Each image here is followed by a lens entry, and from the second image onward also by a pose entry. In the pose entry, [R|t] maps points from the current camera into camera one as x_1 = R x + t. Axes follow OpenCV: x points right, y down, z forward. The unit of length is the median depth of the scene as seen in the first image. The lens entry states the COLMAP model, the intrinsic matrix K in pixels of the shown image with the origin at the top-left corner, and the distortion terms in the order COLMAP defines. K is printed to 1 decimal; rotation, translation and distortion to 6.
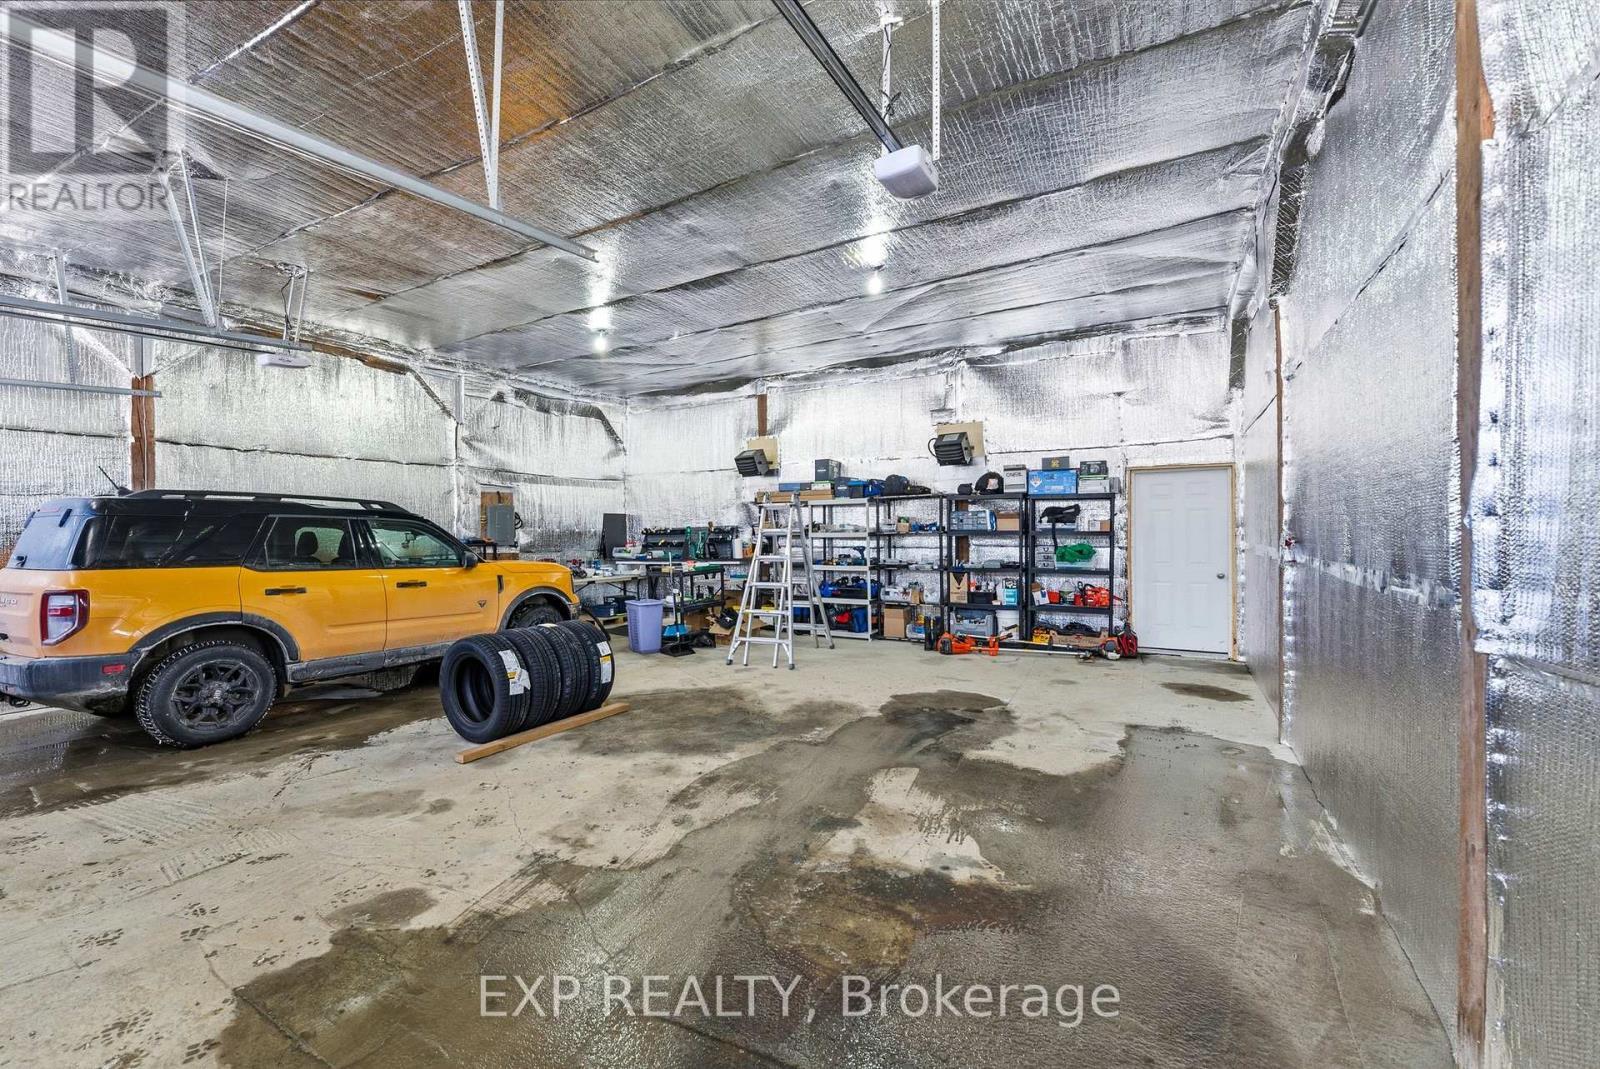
lens RADIAL K [[655.5, 0, 800.0], [0, 655.5, 534.5], [0, 0, 1]] dist [0.000392, 0.000065]
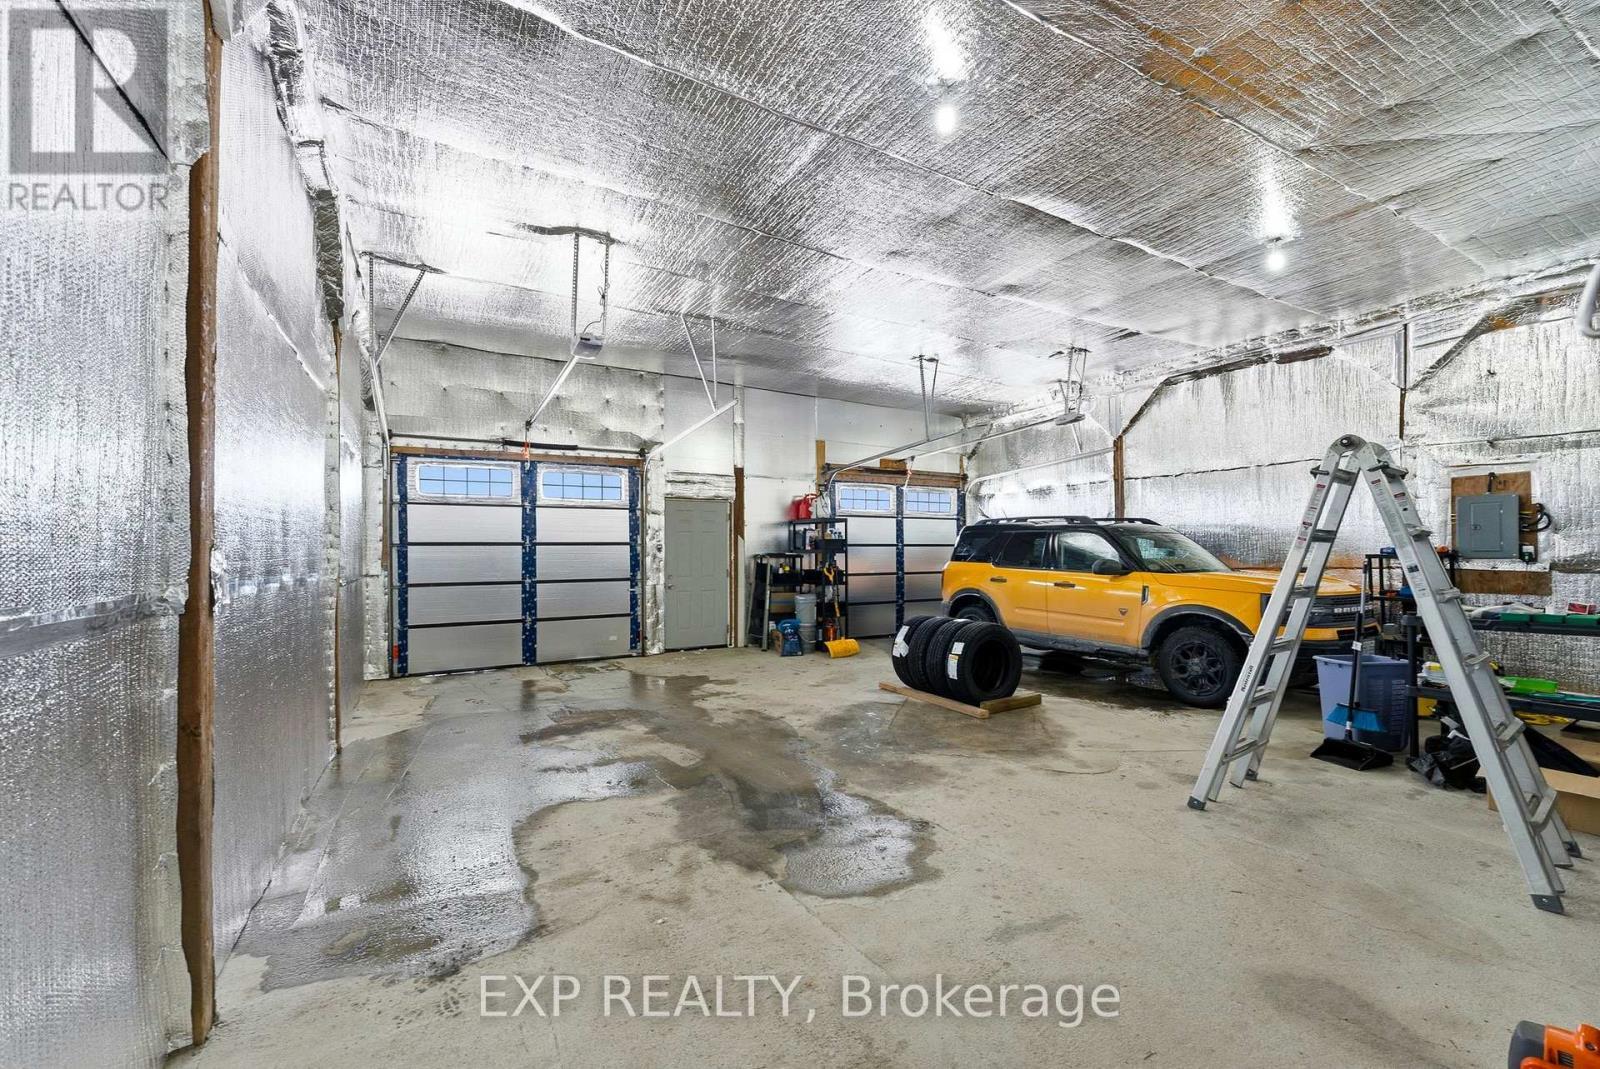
lens RADIAL K [[655.5, 0, 800.0], [0, 655.5, 534.5], [0, 0, 1]] dist [0.000392, 0.000065]
pose [[-0.518374, -0.010474, -0.855090, 0.931933], [0.007518, 0.999831, -0.016804, -0.000544], [0.855121, -0.015140, -0.518208, 1.605665]]
